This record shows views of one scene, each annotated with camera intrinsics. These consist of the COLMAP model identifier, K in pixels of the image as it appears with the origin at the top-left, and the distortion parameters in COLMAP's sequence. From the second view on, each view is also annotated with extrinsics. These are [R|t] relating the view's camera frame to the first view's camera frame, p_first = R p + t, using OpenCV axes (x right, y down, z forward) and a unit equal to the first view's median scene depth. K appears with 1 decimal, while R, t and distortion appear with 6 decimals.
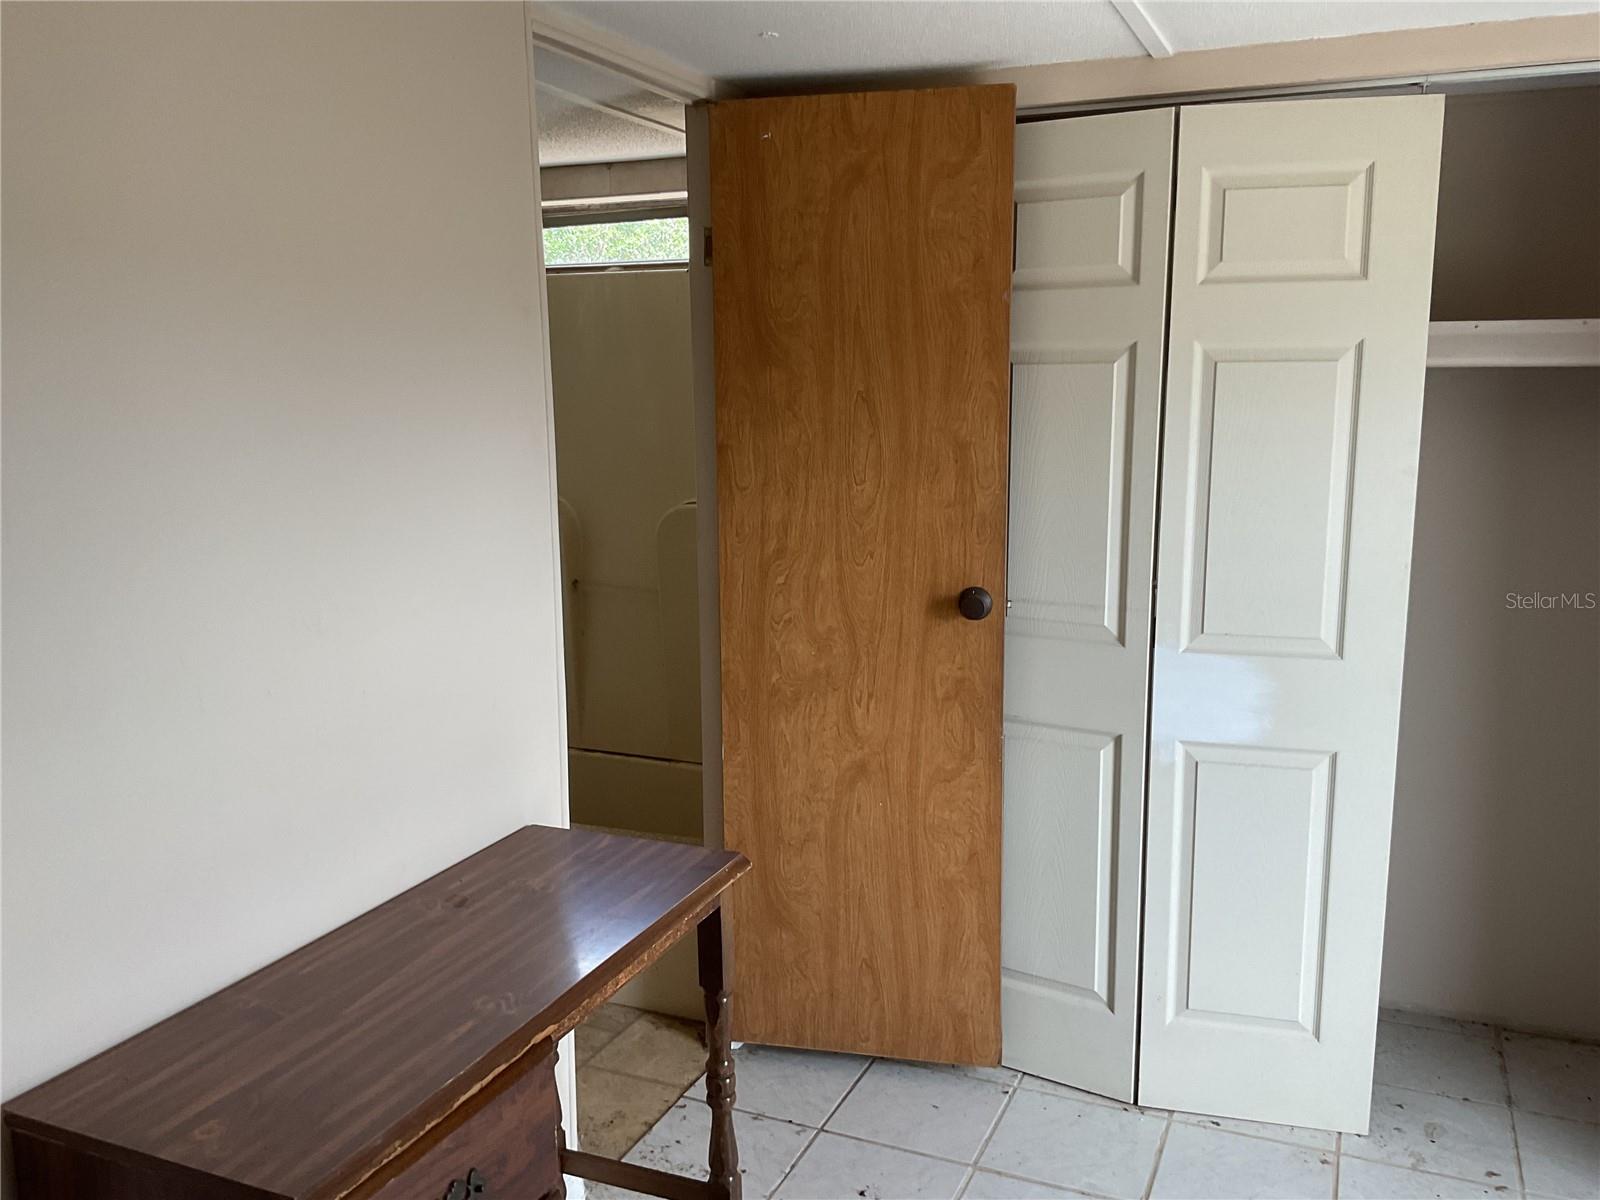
lens RADIAL K [[1329.4, 0, 803.9], [0, 1329.4, 598.4], [0, 0, 1]] dist [0.002734, -0.020233]
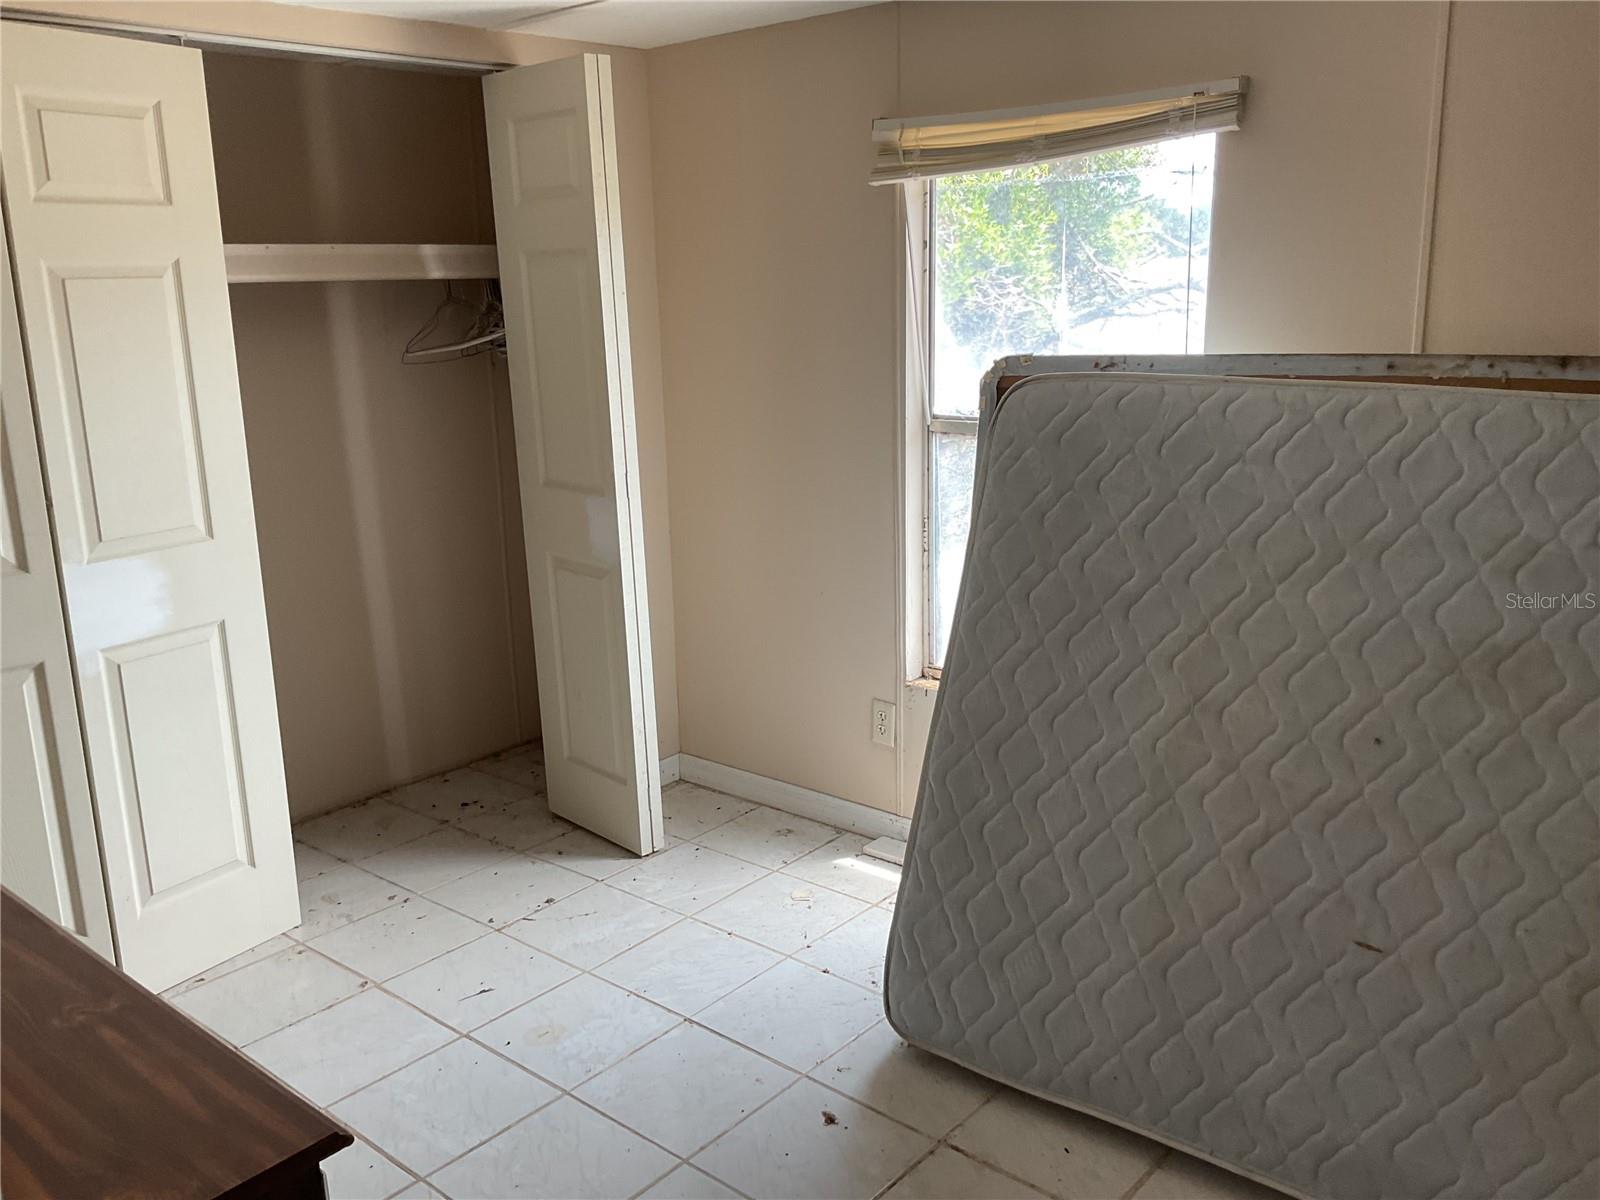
lens RADIAL K [[1329.4, 0, 803.6], [0, 1329.4, 600.8], [0, 0, 1]] dist [0.002734, -0.020233]
pose [[0.292063, -0.227212, 0.929018, -0.540858], [0.178266, 0.967280, 0.180527, -0.019821], [-0.939638, 0.112887, 0.323011, 0.154342]]
